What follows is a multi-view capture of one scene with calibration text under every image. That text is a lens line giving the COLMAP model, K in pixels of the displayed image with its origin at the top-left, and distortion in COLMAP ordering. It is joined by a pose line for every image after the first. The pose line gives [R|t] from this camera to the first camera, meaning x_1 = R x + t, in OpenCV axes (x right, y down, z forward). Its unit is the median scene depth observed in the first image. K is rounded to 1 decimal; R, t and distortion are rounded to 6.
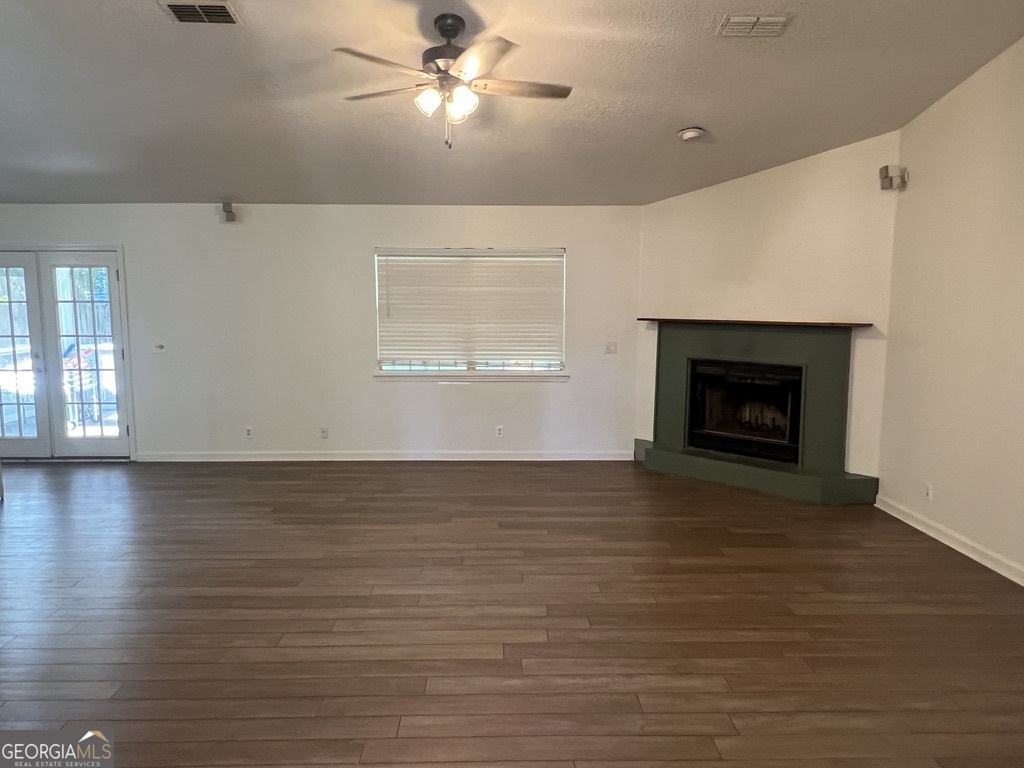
lens RADIAL K [[660.6, 0, 514.3], [0, 660.6, 384.1], [0, 0, 1]] dist [-0.006386, -0.000990]
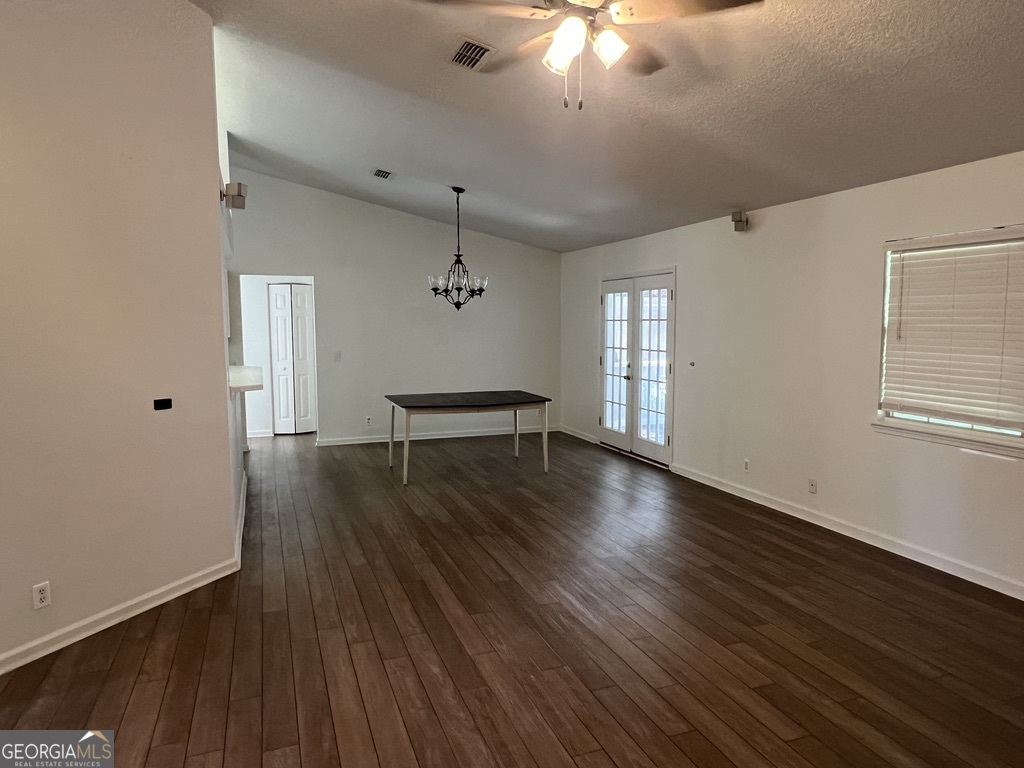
lens RADIAL K [[660.6, 0, 513.4], [0, 660.6, 383.0], [0, 0, 1]] dist [-0.006386, -0.000990]
pose [[0.324412, 0.086245, -0.941976, 0.331295], [-0.110788, 0.992445, 0.052711, -0.050985], [0.939405, 0.087260, 0.331516, 0.410202]]
